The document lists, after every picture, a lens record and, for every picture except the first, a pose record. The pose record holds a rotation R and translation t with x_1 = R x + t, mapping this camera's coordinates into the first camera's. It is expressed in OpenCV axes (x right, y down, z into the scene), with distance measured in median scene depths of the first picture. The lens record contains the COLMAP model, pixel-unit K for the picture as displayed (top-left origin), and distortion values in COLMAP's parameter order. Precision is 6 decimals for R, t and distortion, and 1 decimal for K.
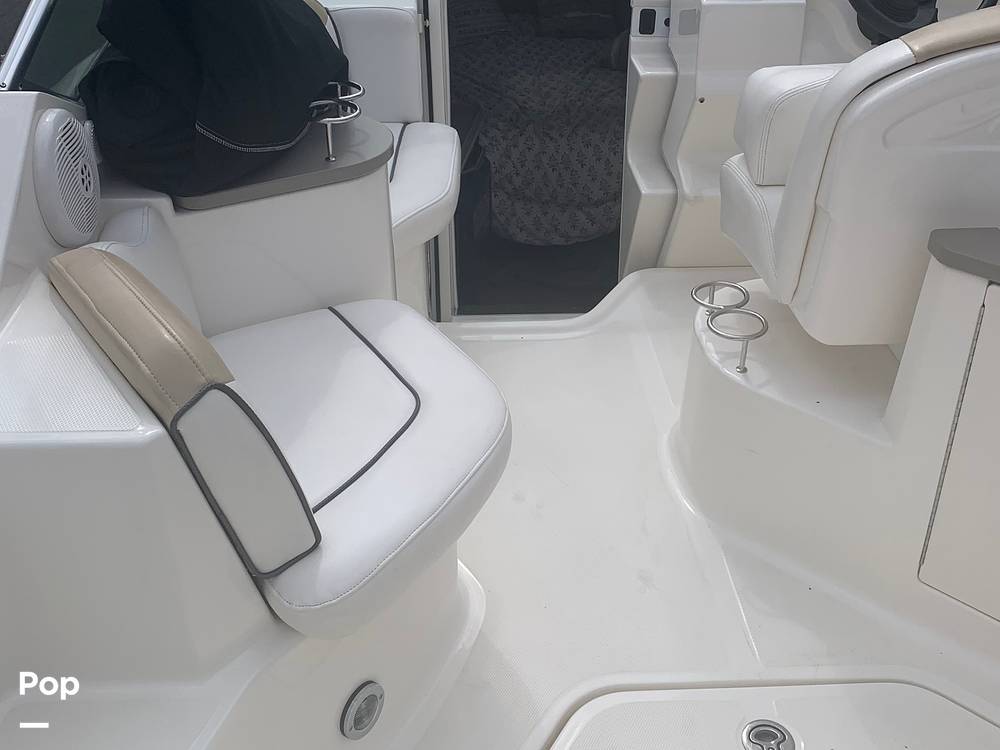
lens RADIAL K [[759.3, 0, 496.3], [0, 759.3, 372.9], [0, 0, 1]] dist [0.059286, -0.115413]
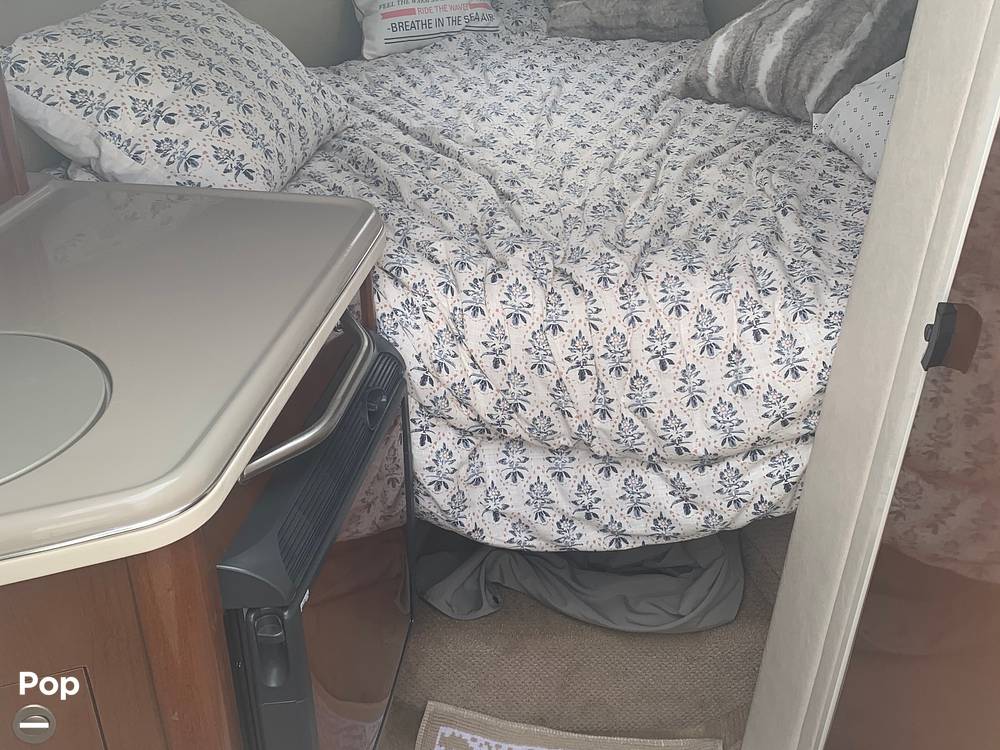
lens RADIAL K [[804.3, 0, 500.0], [0, 804.3, 375.0], [0, 0, 1]] dist [0.065348, 0.000029]
pose [[0.999743, 0.007312, -0.021442, 0.043137], [-0.008366, 0.998739, -0.049493, -0.242566], [0.021053, 0.049660, 0.998544, 0.606463]]
